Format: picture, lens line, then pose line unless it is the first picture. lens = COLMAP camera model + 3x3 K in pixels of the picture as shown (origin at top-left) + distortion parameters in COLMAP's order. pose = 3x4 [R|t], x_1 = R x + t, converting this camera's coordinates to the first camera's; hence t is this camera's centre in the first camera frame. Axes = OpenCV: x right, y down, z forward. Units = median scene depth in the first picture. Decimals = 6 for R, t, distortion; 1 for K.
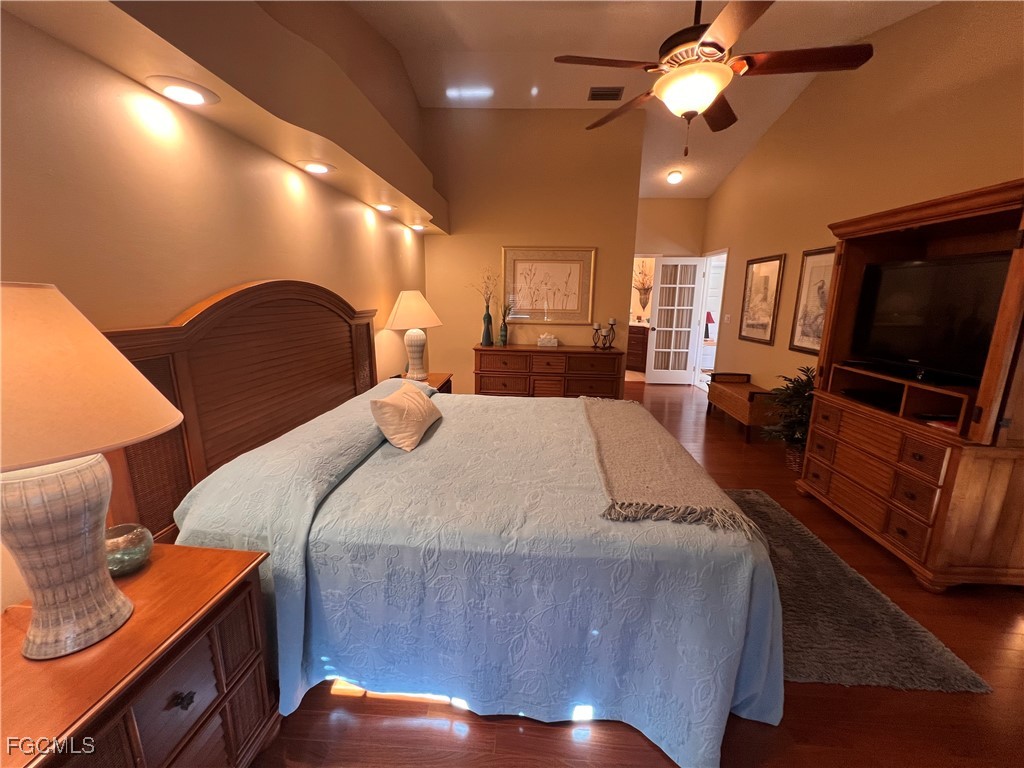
lens RADIAL K [[413.8, 0, 512.0], [0, 413.8, 384.0], [0, 0, 1]] dist [-0.002935, 0.000839]
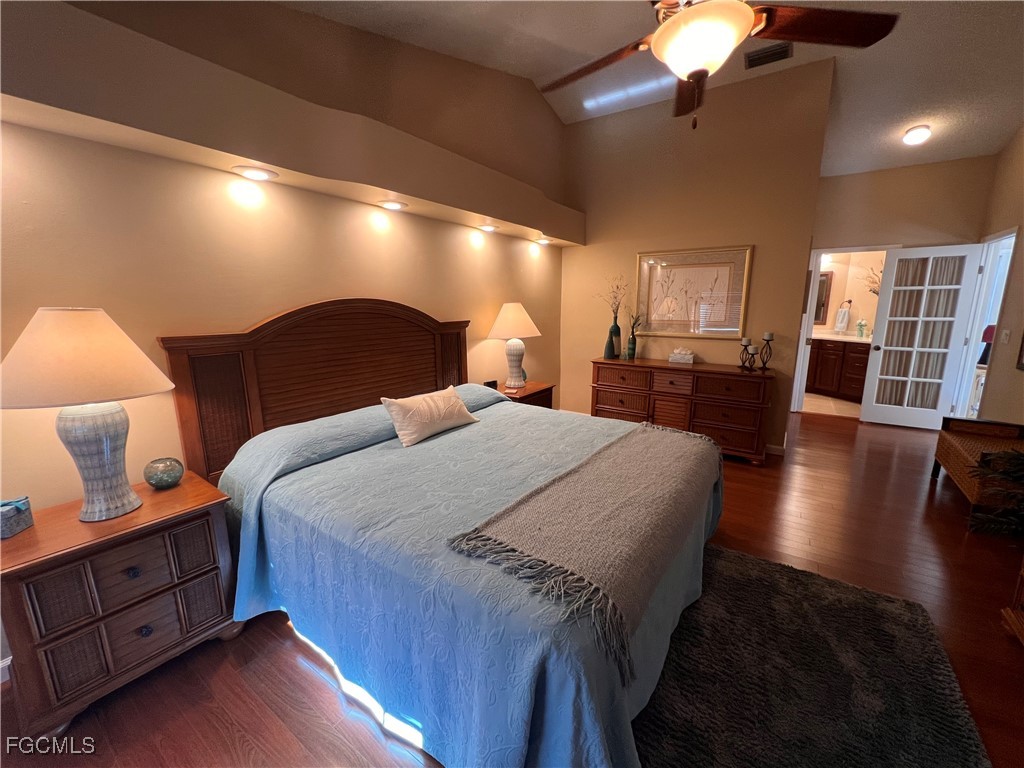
lens RADIAL K [[413.8, 0, 512.0], [0, 413.8, 384.0], [0, 0, 1]] dist [-0.002935, 0.000839]
pose [[0.855271, 0.083136, -0.511468, 0.237384], [-0.094302, 0.995535, 0.004128, -0.017359], [0.509527, 0.044702, 0.859293, 0.072385]]
